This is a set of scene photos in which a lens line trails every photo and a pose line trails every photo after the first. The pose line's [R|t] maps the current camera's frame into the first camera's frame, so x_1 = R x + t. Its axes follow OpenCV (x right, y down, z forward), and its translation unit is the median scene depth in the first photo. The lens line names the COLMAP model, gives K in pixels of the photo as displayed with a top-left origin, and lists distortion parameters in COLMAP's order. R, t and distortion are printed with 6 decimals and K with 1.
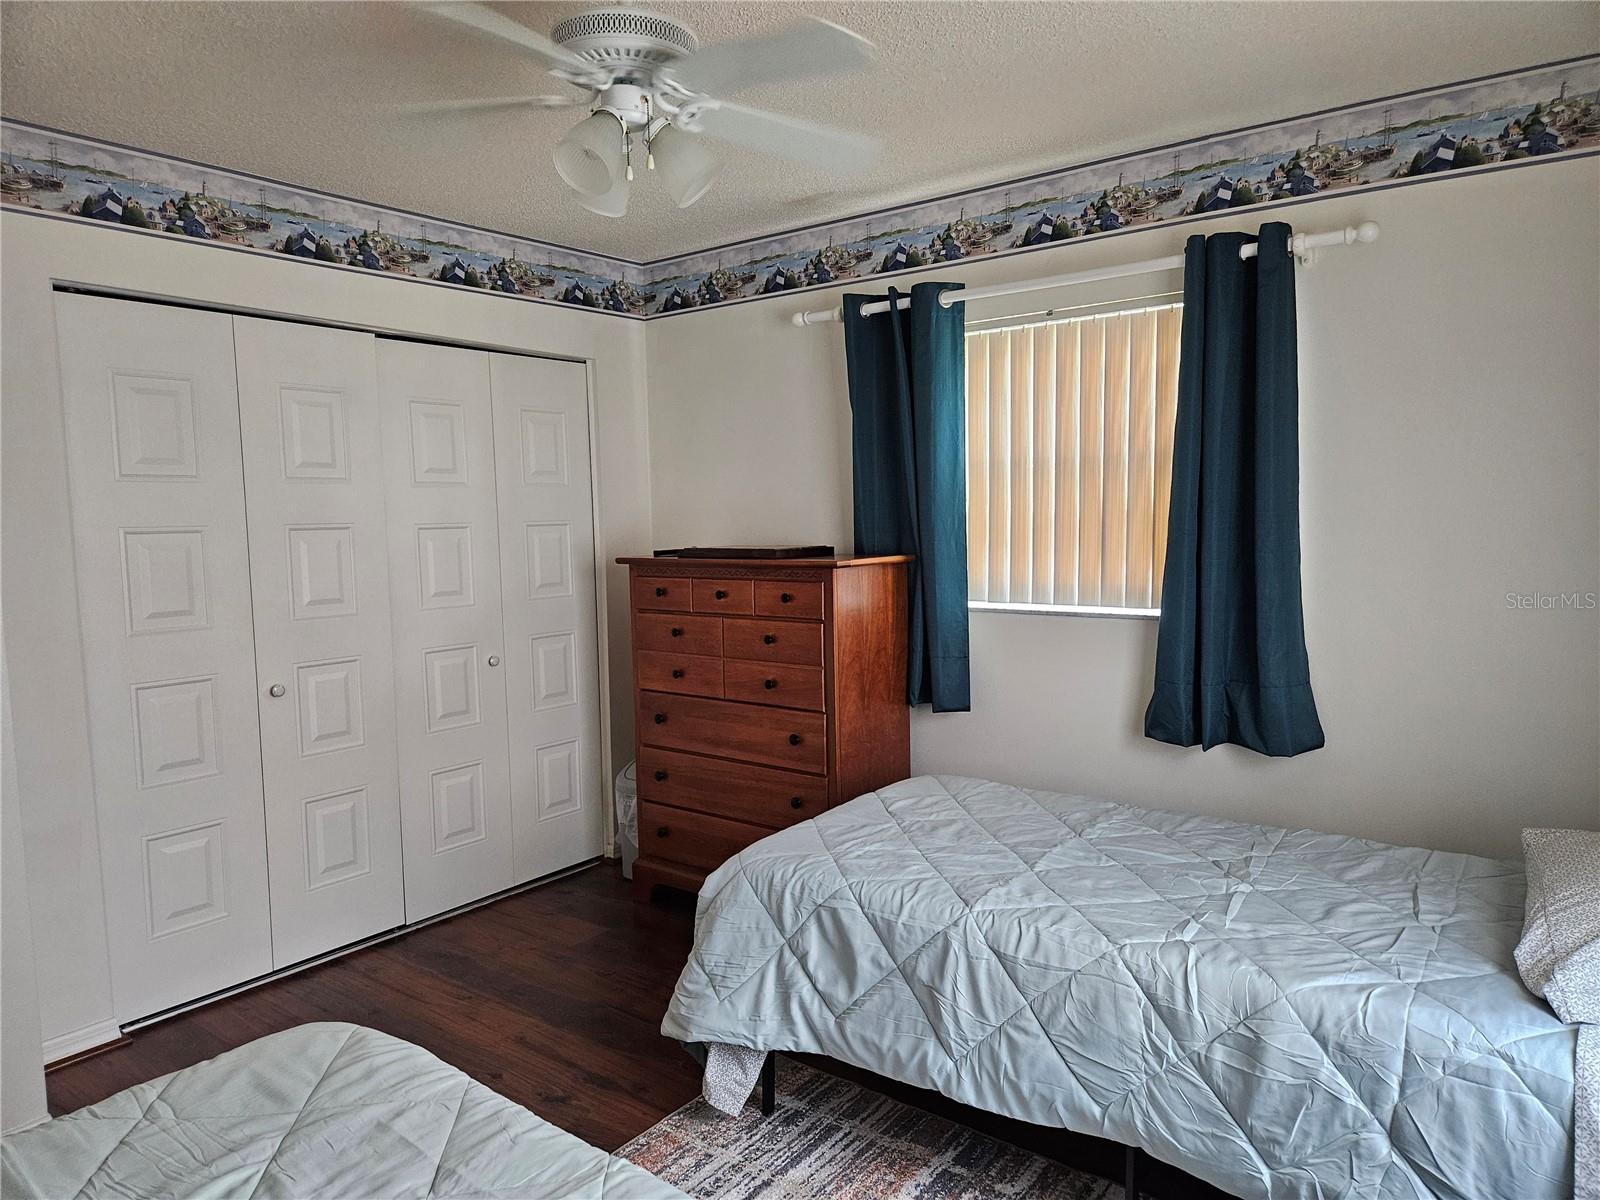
lens RADIAL K [[1034.6, 0, 800.0], [0, 1034.6, 600.0], [0, 0, 1]] dist [0.014161, -0.000614]
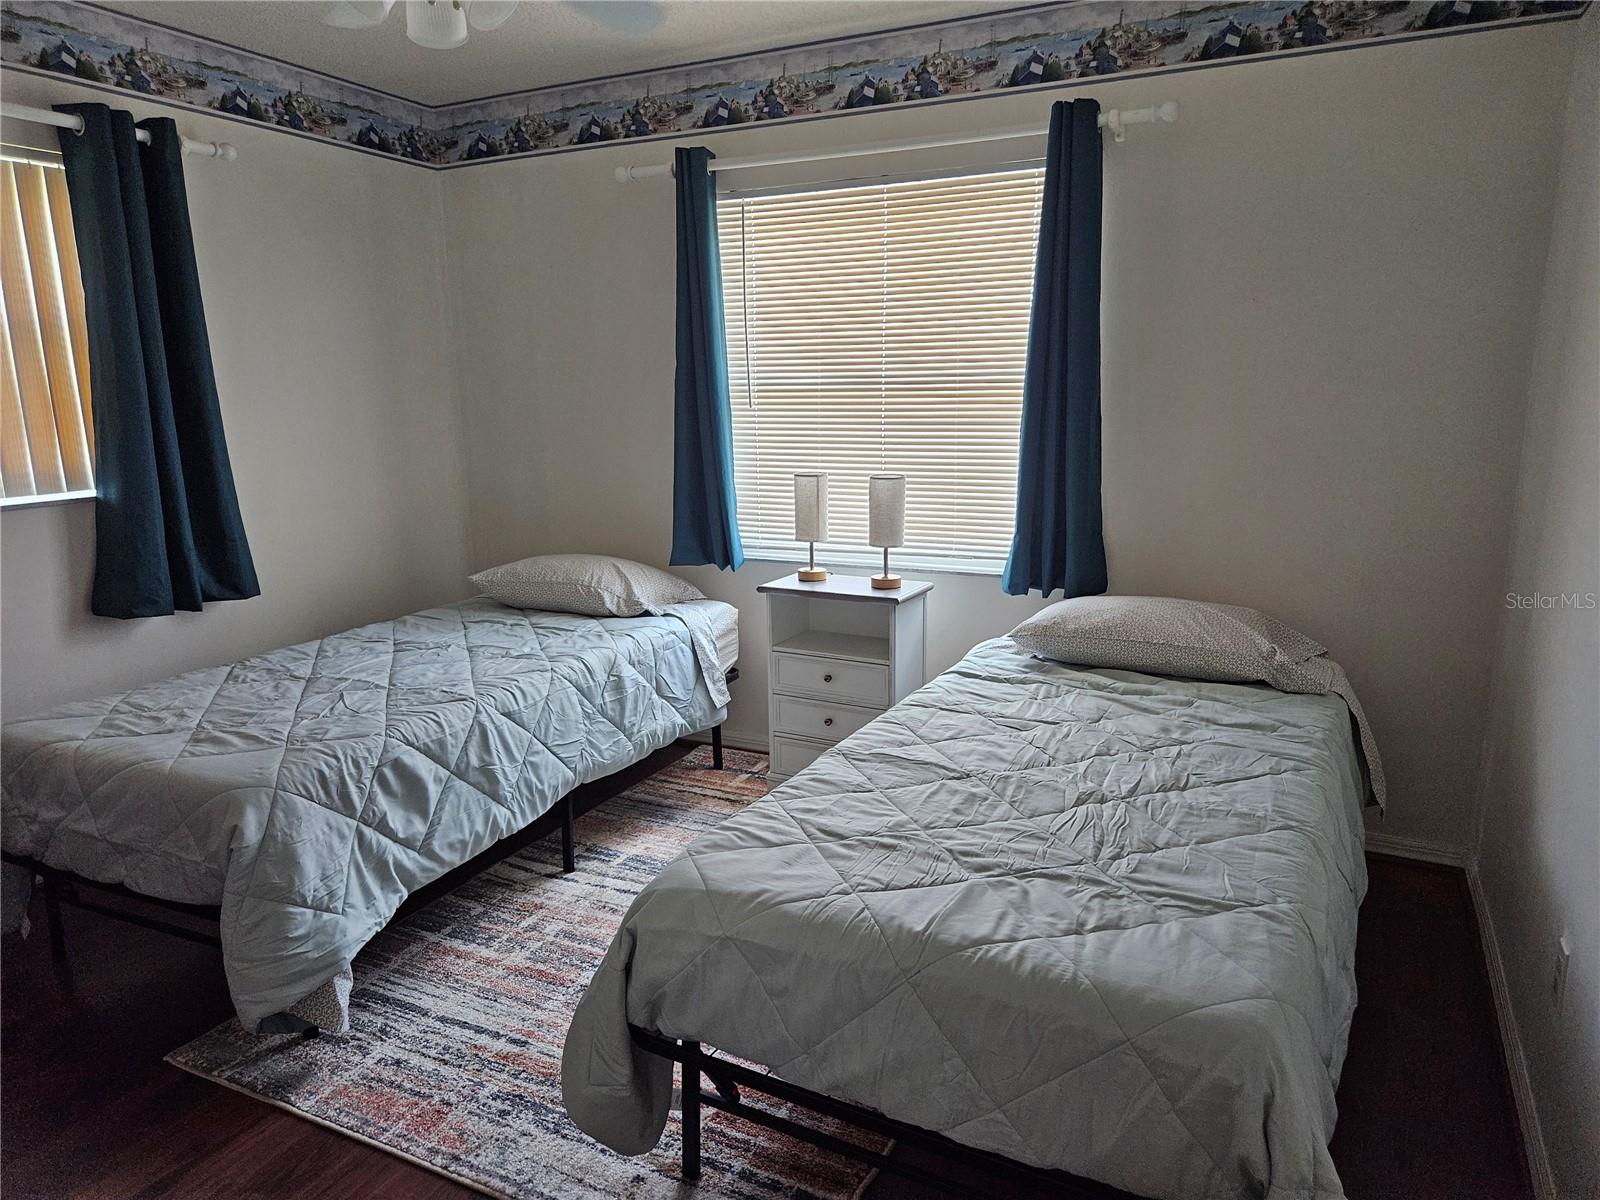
lens RADIAL K [[1096.2, 0, 790.7], [0, 1096.2, 599.3], [0, 0, 1]] dist [0.085103, -0.063537]
pose [[-0.185483, -0.171390, 0.967585, -1.154851], [0.097902, 0.976550, 0.191745, -0.040504], [-0.977758, 0.130294, -0.164354, 0.801667]]
